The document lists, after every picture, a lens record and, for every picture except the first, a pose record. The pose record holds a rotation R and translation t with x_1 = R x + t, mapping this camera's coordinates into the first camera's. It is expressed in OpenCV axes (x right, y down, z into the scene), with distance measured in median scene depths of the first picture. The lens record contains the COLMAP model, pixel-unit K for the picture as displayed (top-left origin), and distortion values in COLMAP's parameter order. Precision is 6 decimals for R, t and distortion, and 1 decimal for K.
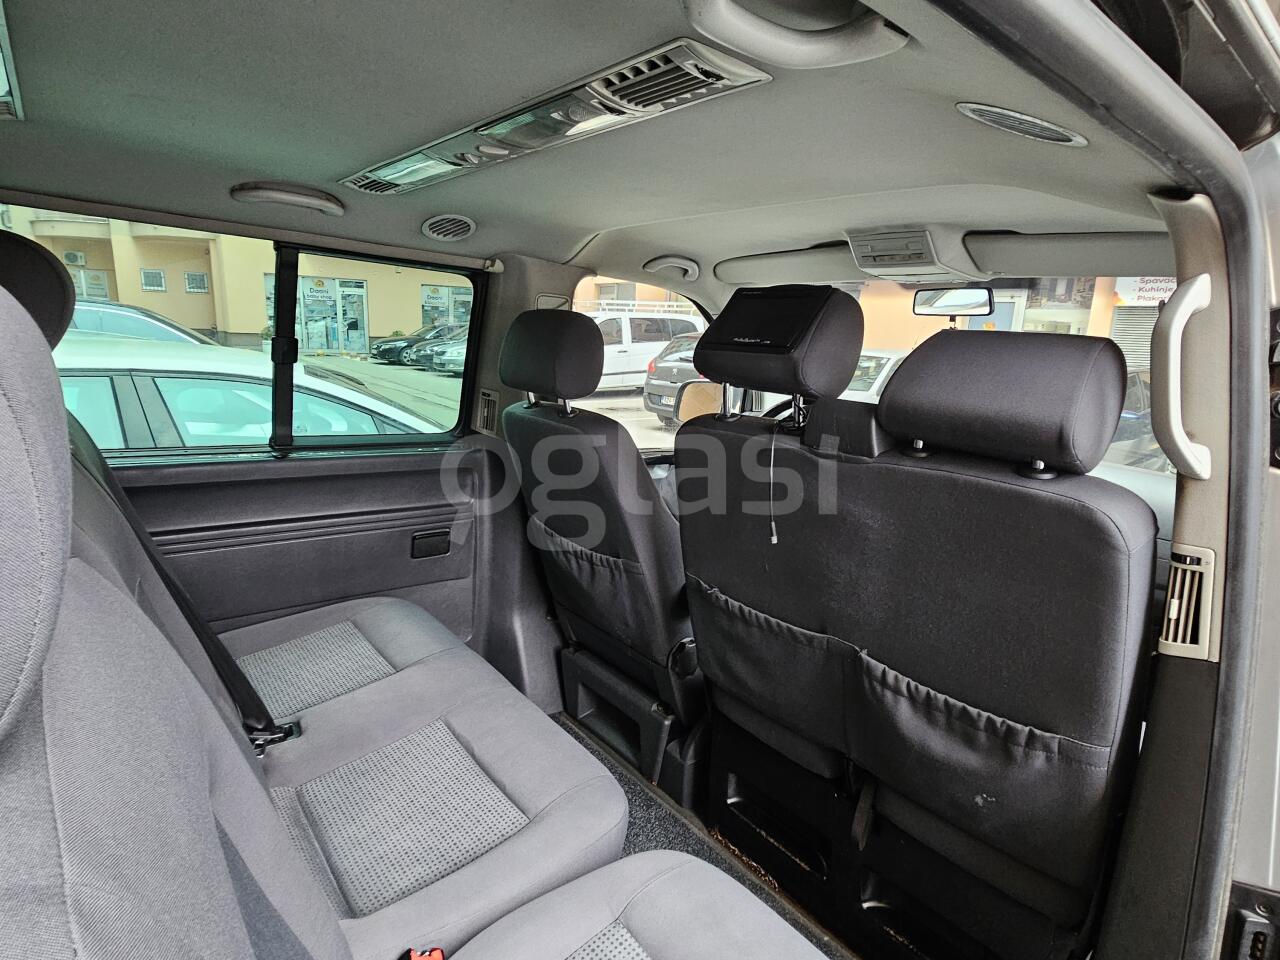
lens RADIAL K [[674.3, 0, 646.1], [0, 674.3, 480.8], [0, 0, 1]] dist [-0.002647, -0.000291]
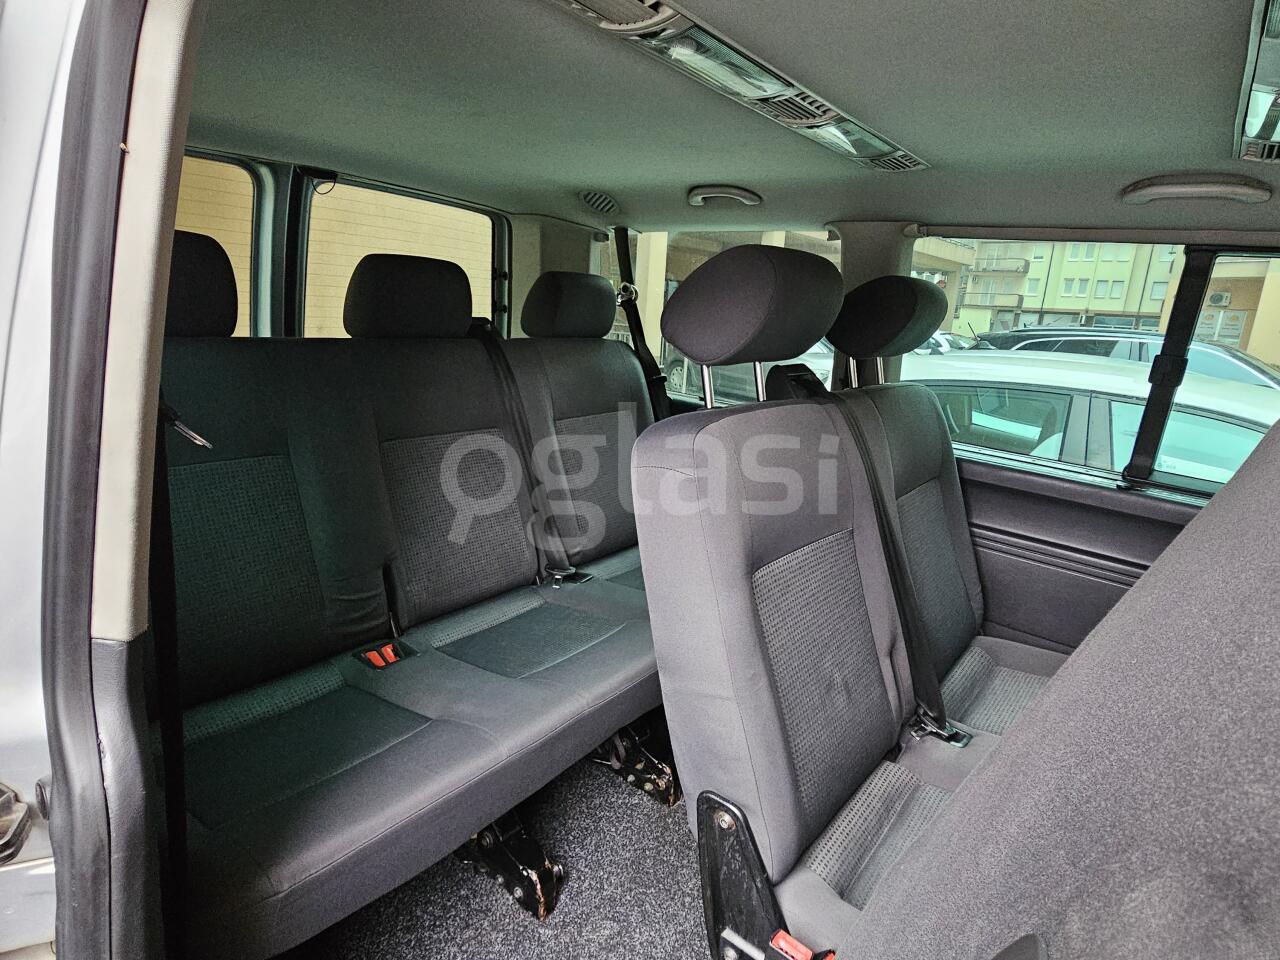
lens RADIAL K [[674.3, 0, 646.1], [0, 674.3, 480.8], [0, 0, 1]] dist [-0.002647, -0.000291]
pose [[0.186978, 0.201020, -0.961577, 0.203517], [-0.256943, 0.954772, 0.149635, -0.015863], [0.948166, 0.219092, 0.230173, 0.194888]]
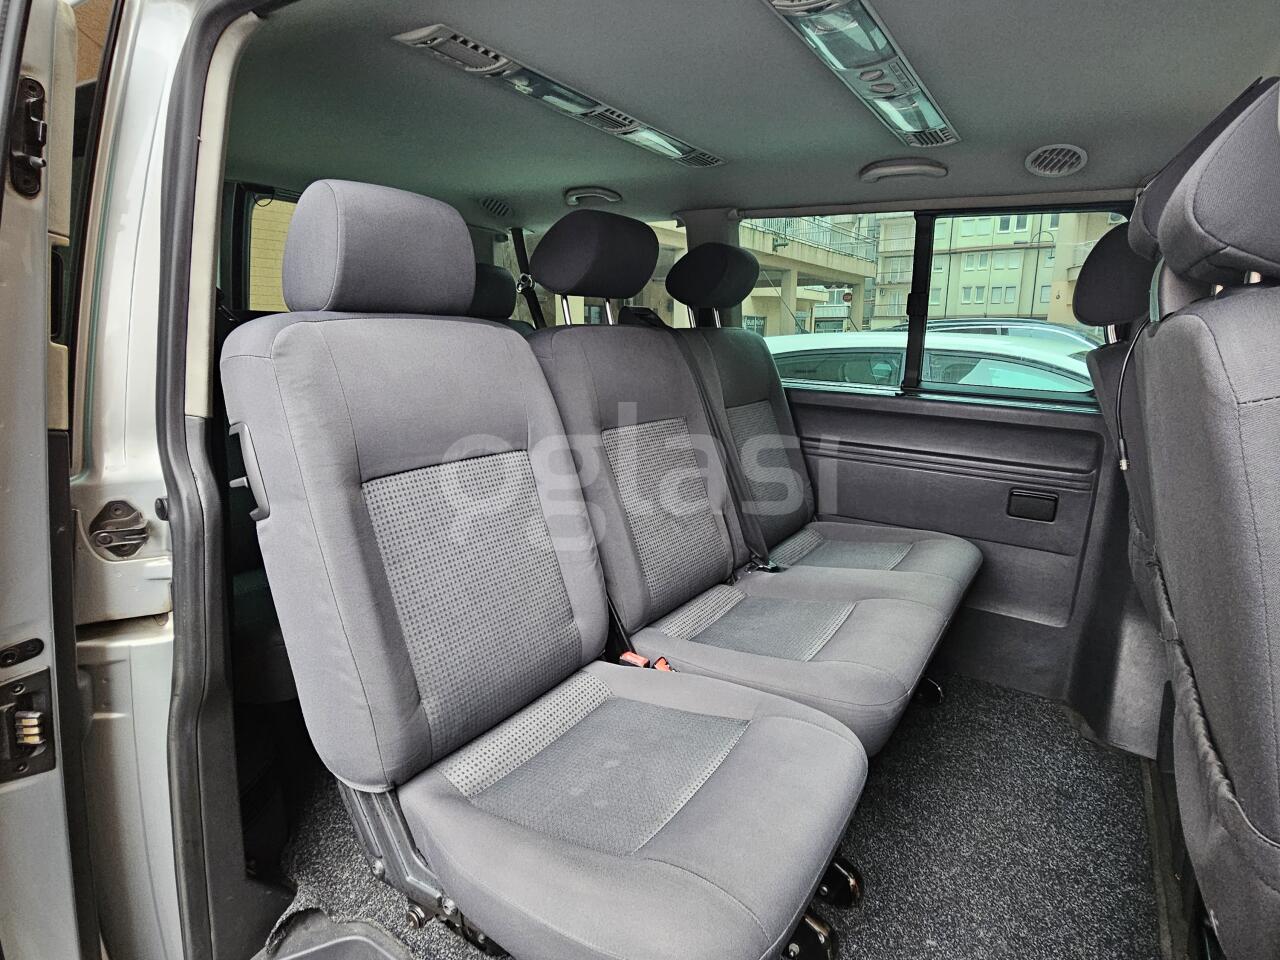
lens RADIAL K [[667.1, 0, 640.0], [0, 667.1, 480.0], [0, 0, 1]] dist [0.001881, -0.000066]
pose [[0.280402, 0.149381, -0.948188, 0.496753], [-0.195156, 0.976057, 0.096059, 0.092070], [0.939835, 0.158109, 0.302841, 0.231083]]
